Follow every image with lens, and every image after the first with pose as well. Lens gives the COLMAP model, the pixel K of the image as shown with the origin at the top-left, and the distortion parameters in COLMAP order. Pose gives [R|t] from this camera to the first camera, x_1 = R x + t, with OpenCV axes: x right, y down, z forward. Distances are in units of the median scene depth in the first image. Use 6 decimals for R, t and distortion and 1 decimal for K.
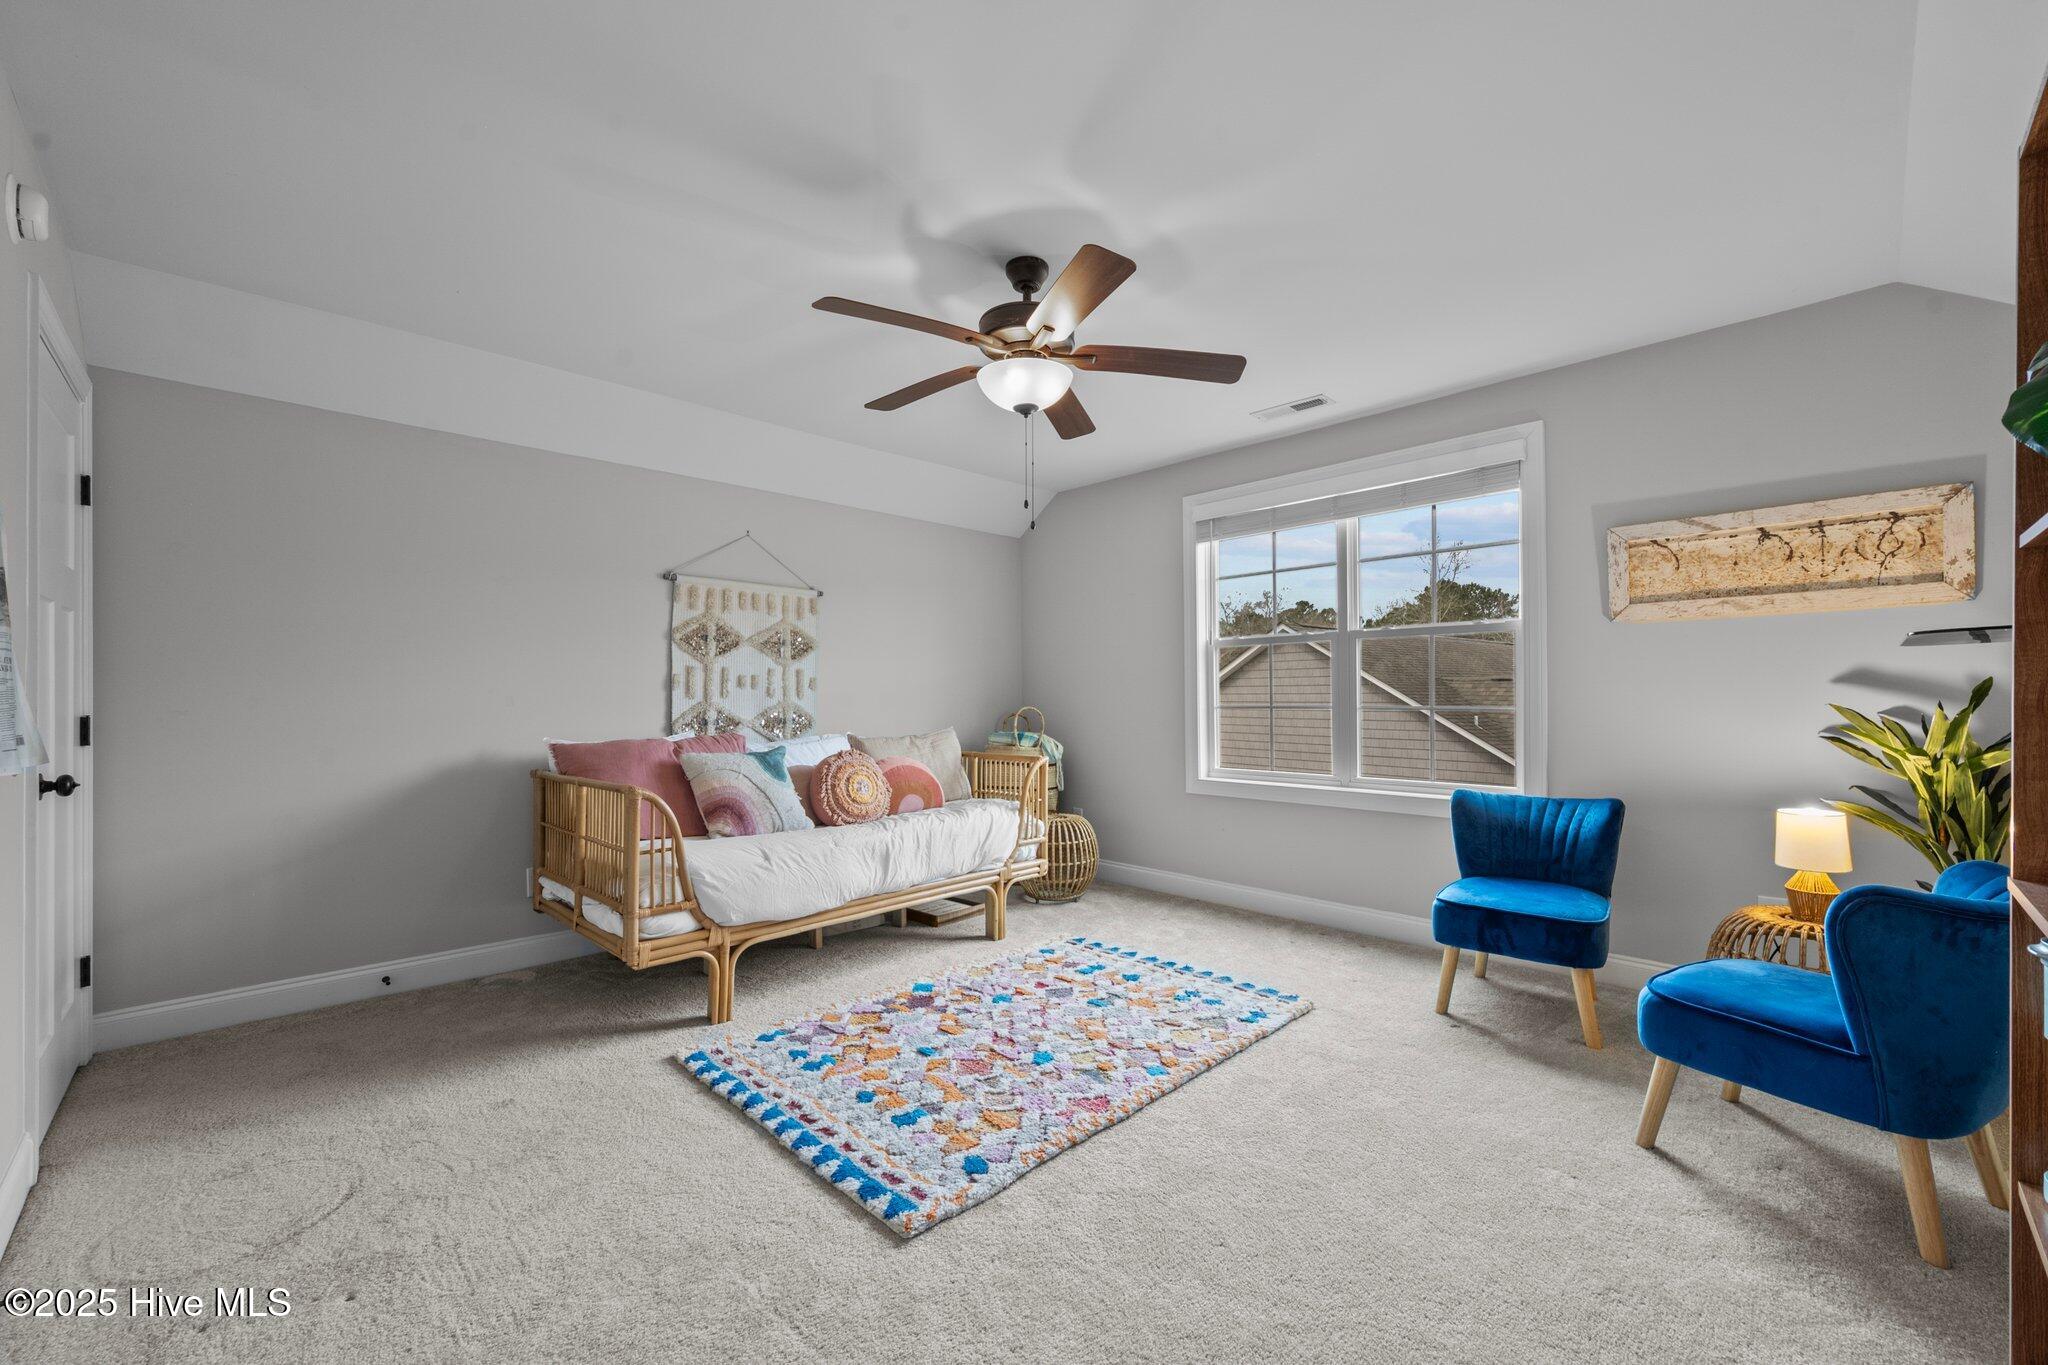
lens RADIAL K [[807.0, 0, 1027.7], [0, 807.0, 679.5], [0, 0, 1]] dist [0.000117, -0.000150]
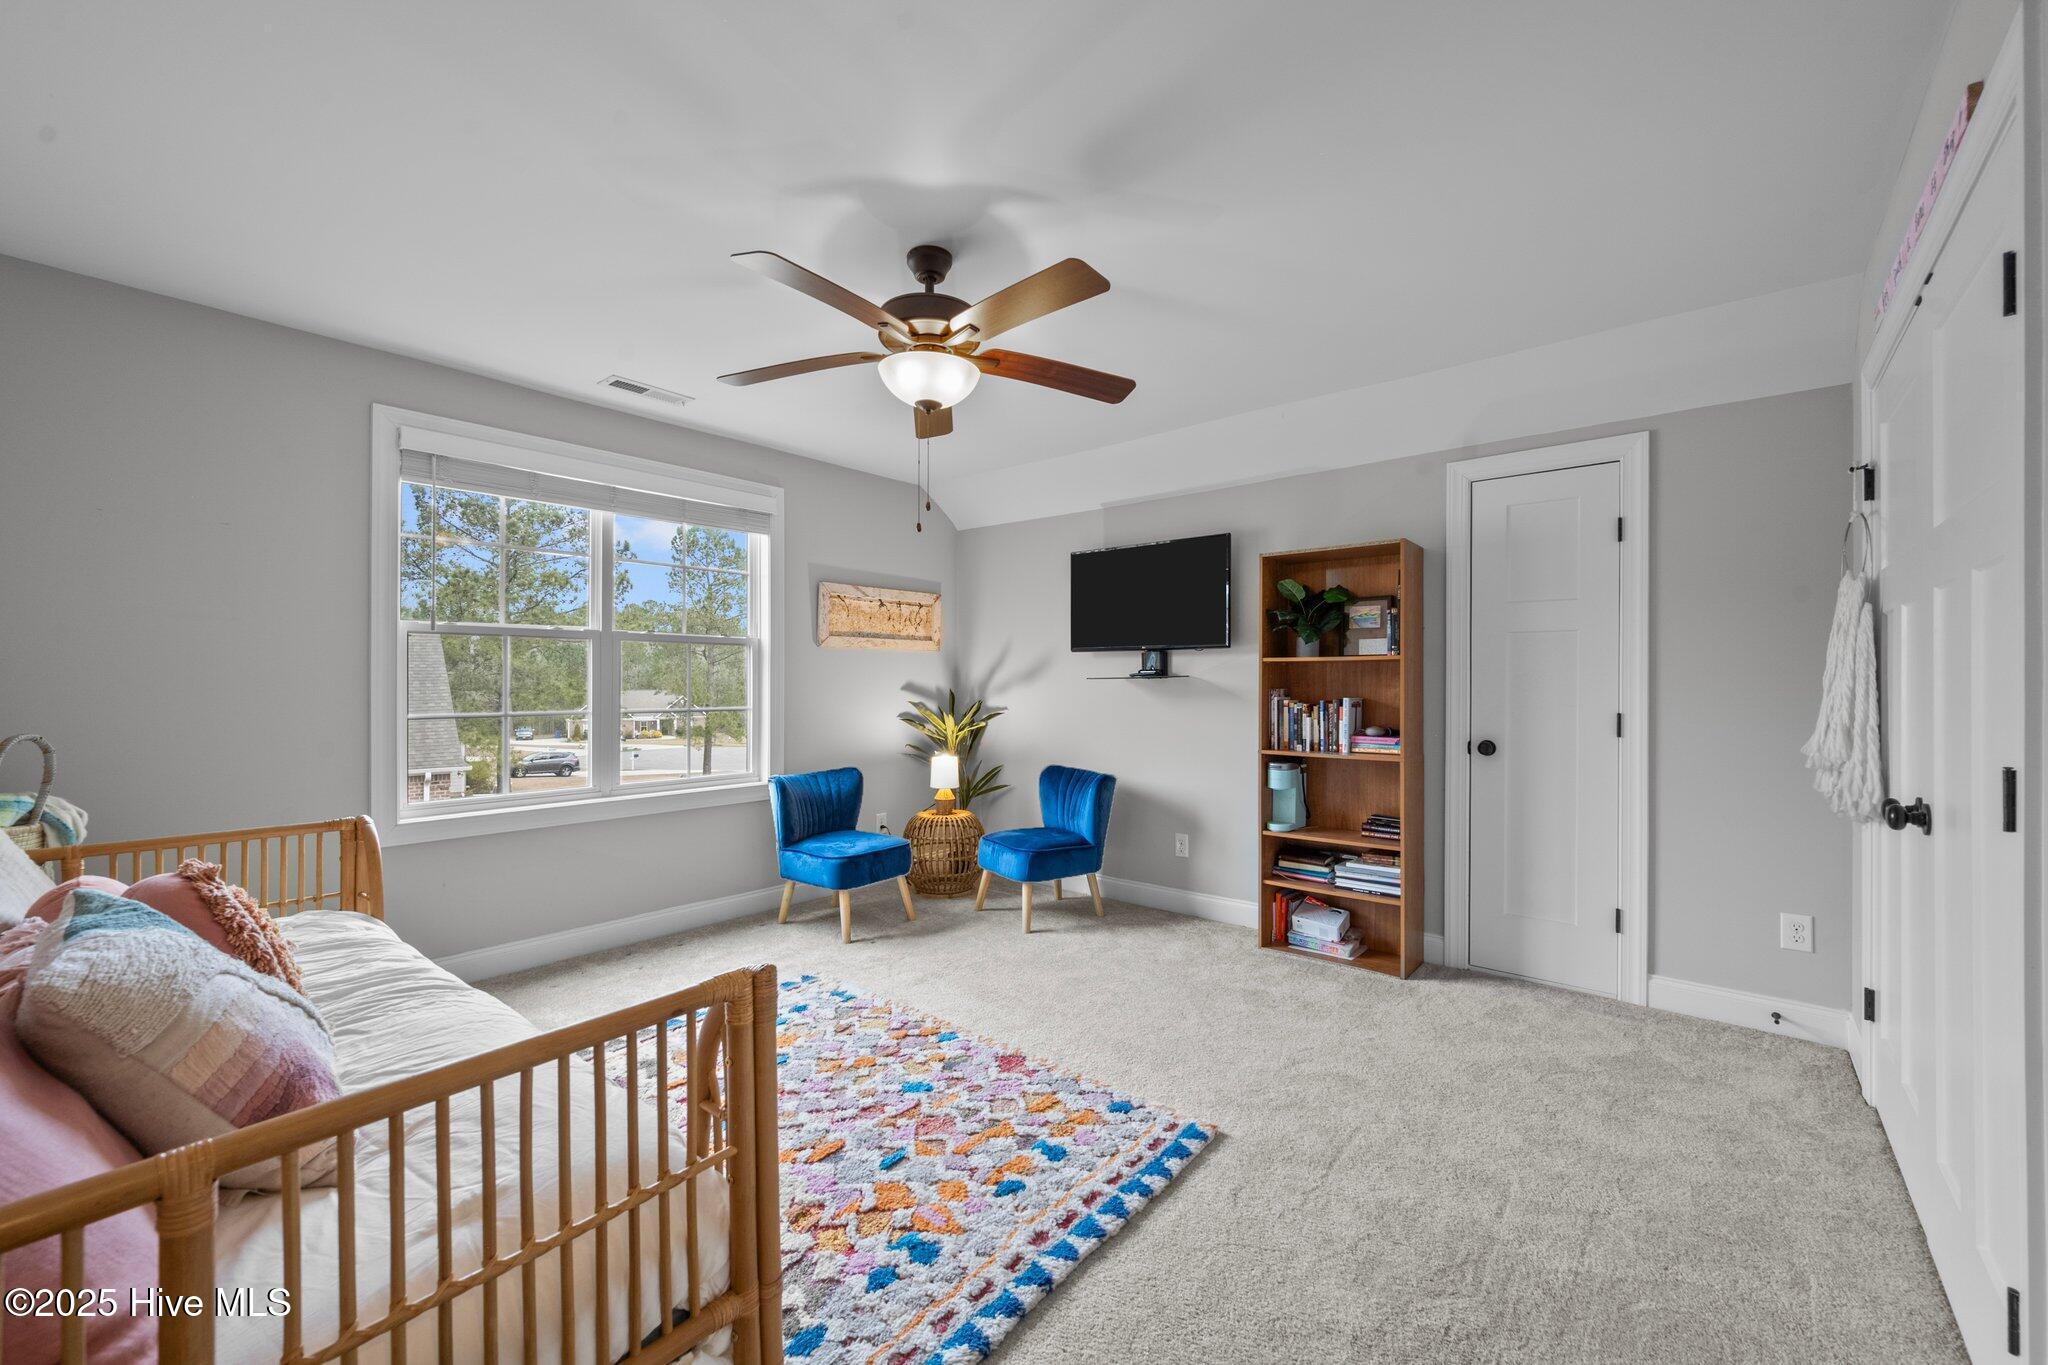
lens RADIAL K [[807.0, 0, 1027.7], [0, 807.0, 679.5], [0, 0, 1]] dist [0.000117, -0.000150]
pose [[-0.089211, 0.006170, 0.995994, -0.942734], [-0.022642, 0.999710, -0.008221, -0.012089], [-0.995755, -0.023285, -0.089045, 0.954583]]
